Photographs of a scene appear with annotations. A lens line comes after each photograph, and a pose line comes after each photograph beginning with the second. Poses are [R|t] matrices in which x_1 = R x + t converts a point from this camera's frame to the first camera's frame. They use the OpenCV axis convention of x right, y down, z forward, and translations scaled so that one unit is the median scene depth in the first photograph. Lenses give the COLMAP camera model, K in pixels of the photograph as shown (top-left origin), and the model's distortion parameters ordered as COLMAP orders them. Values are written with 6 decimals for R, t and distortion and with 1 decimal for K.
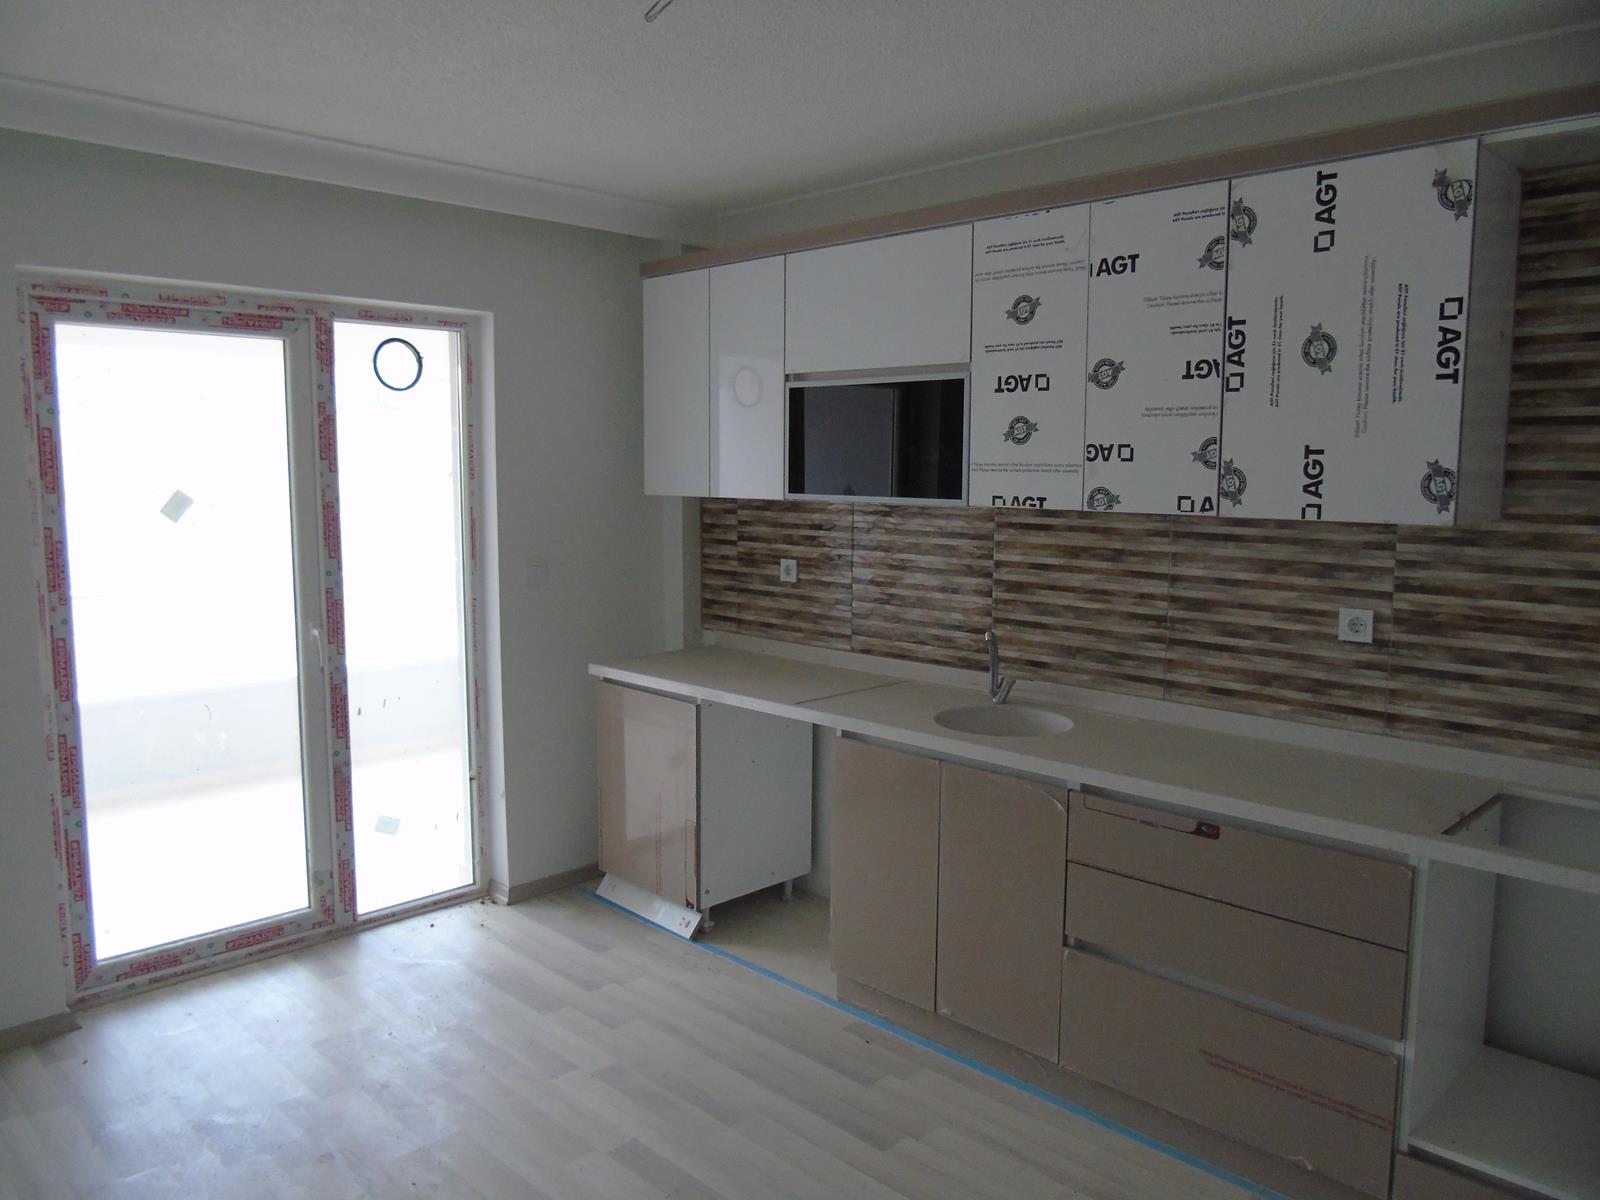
lens RADIAL K [[1179.6, 0, 792.7], [0, 1179.6, 600.5], [0, 0, 1]] dist [-0.060200, 0.047413]
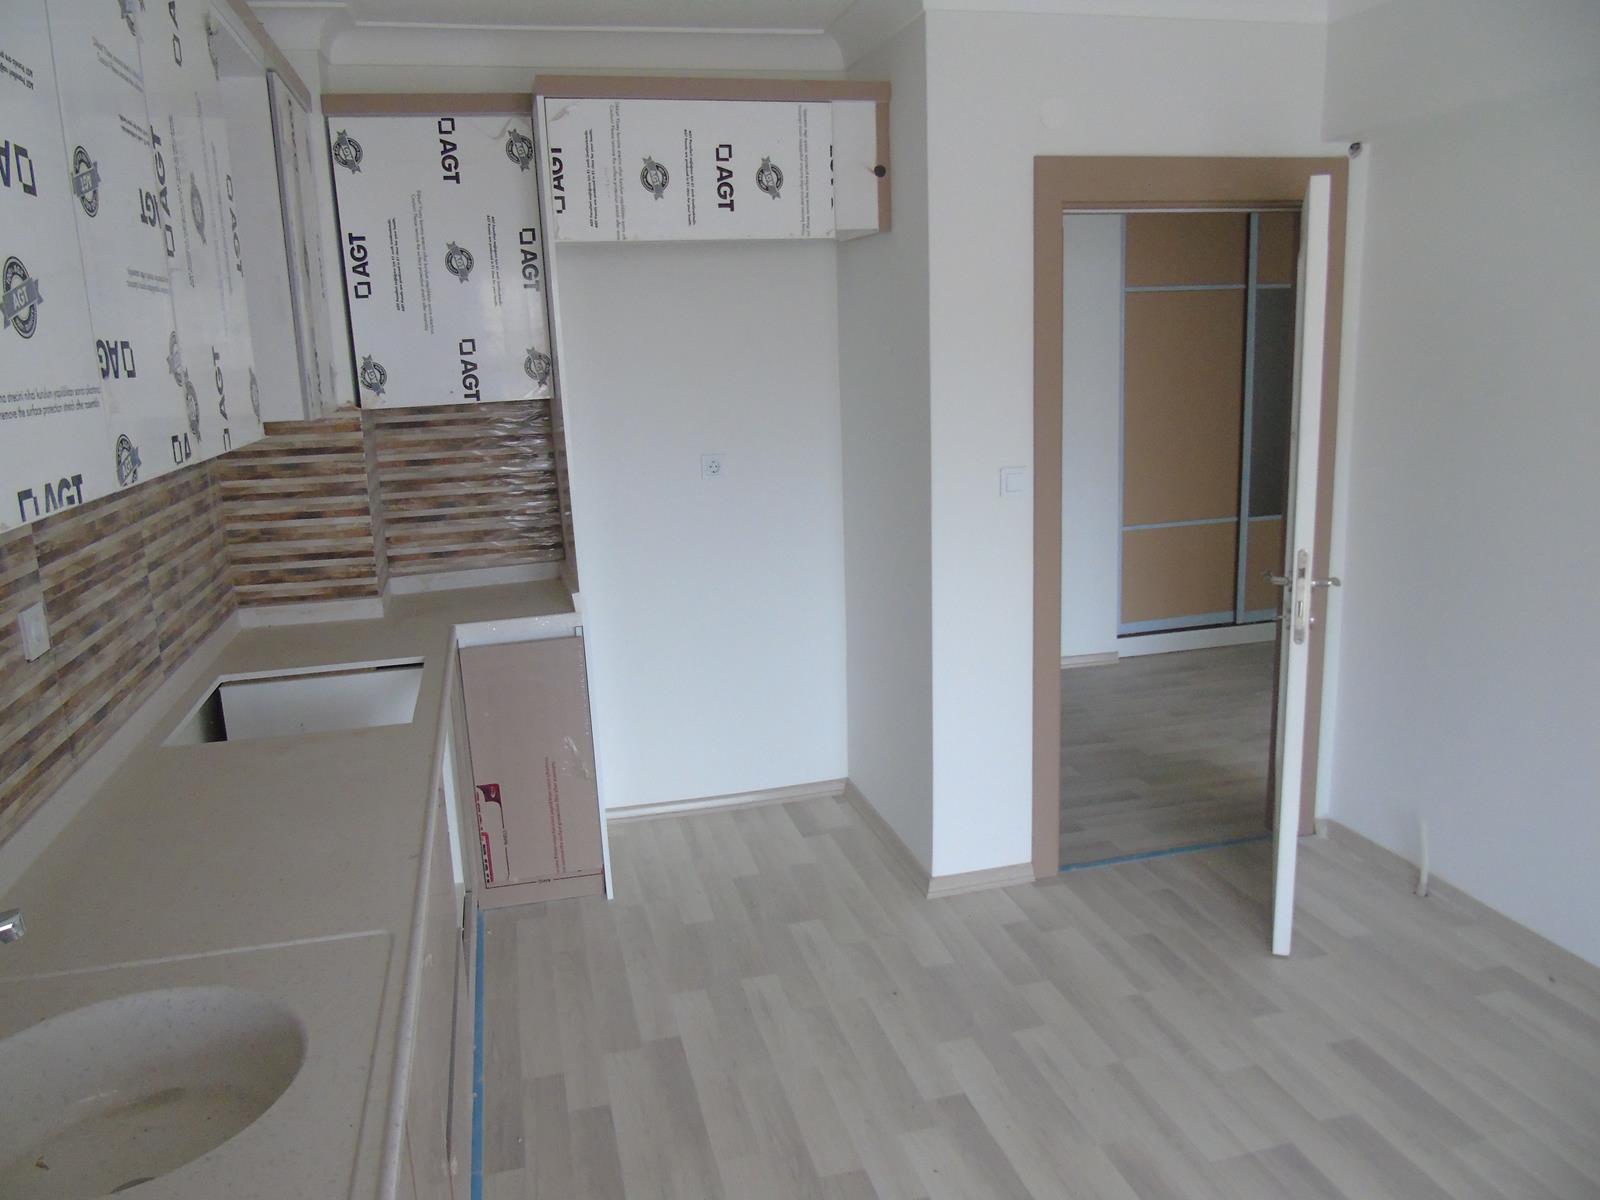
lens RADIAL K [[1179.6, 0, 792.7], [0, 1179.6, 600.5], [0, 0, 1]] dist [-0.060200, 0.047413]
pose [[-0.861520, -0.082277, 0.501014, -0.201035], [0.093888, 0.943948, 0.316461, -0.157114], [-0.498968, 0.319677, -0.805505, 1.274683]]
